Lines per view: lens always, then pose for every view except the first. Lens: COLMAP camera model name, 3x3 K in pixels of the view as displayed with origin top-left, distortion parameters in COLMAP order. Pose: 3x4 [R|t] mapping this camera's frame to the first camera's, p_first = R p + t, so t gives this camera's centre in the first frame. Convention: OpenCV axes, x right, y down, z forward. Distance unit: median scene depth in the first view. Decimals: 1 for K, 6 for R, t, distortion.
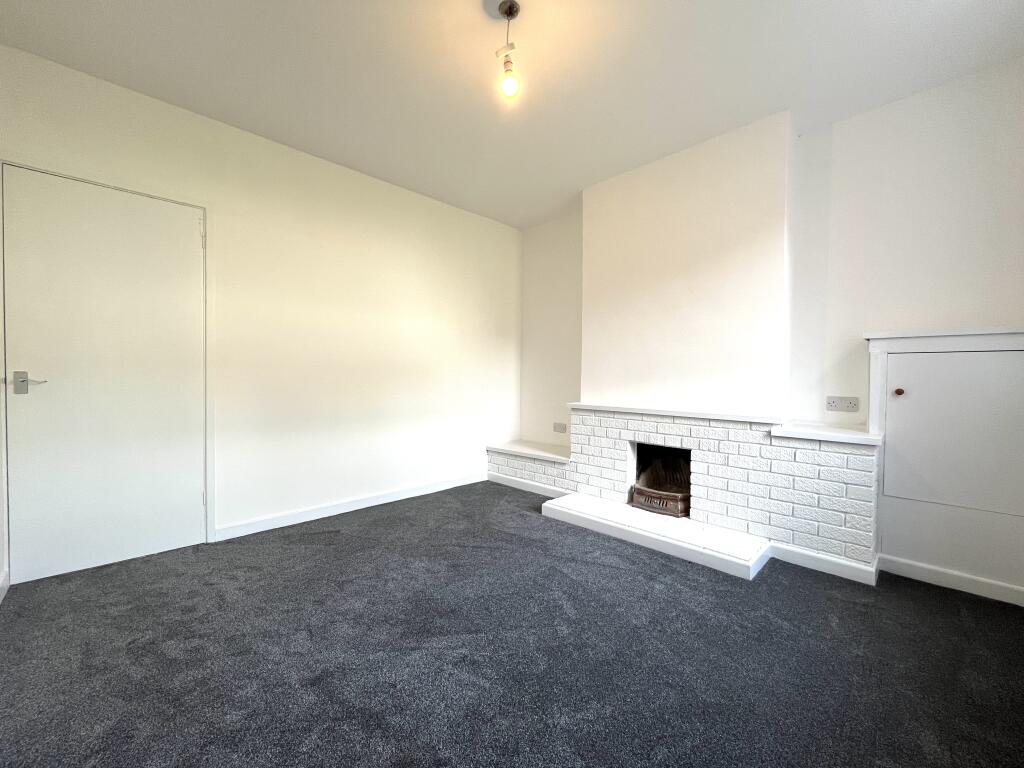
lens RADIAL K [[416.7, 0, 508.4], [0, 416.7, 385.5], [0, 0, 1]] dist [-0.000526, -0.000004]
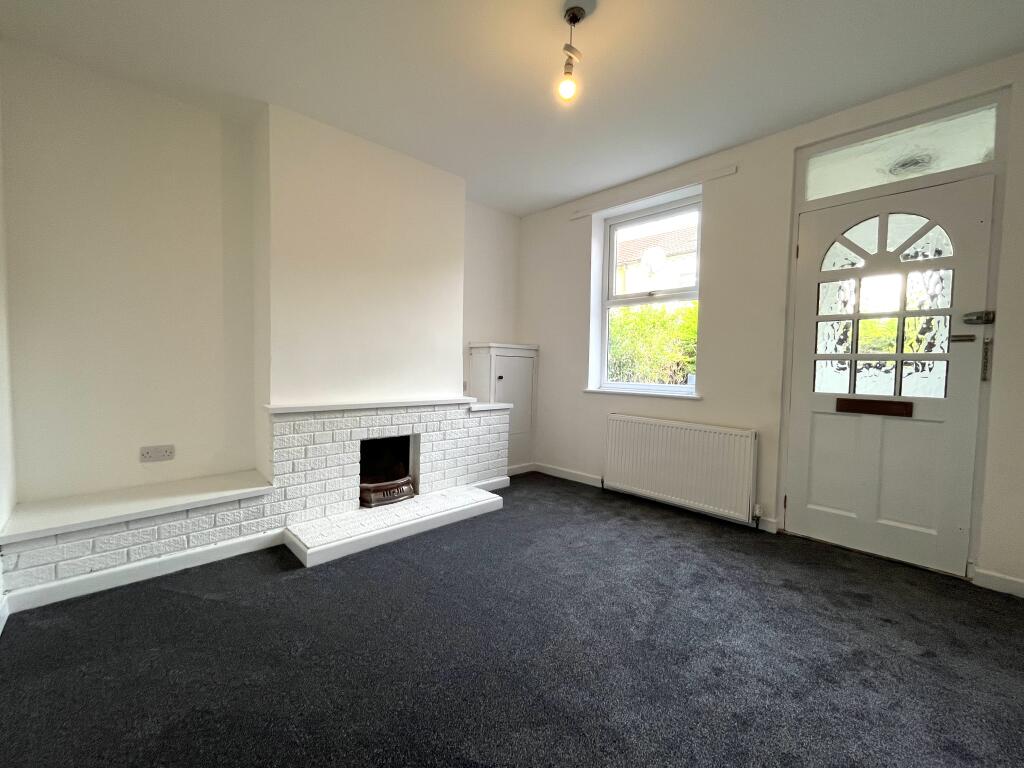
lens RADIAL K [[416.7, 0, 508.4], [0, 416.7, 385.5], [0, 0, 1]] dist [-0.000526, -0.000004]
pose [[0.011314, -0.040957, 0.999097, -0.670129], [0.015296, 0.999051, 0.040782, -0.019406], [-0.999819, 0.014821, 0.011930, 0.722171]]
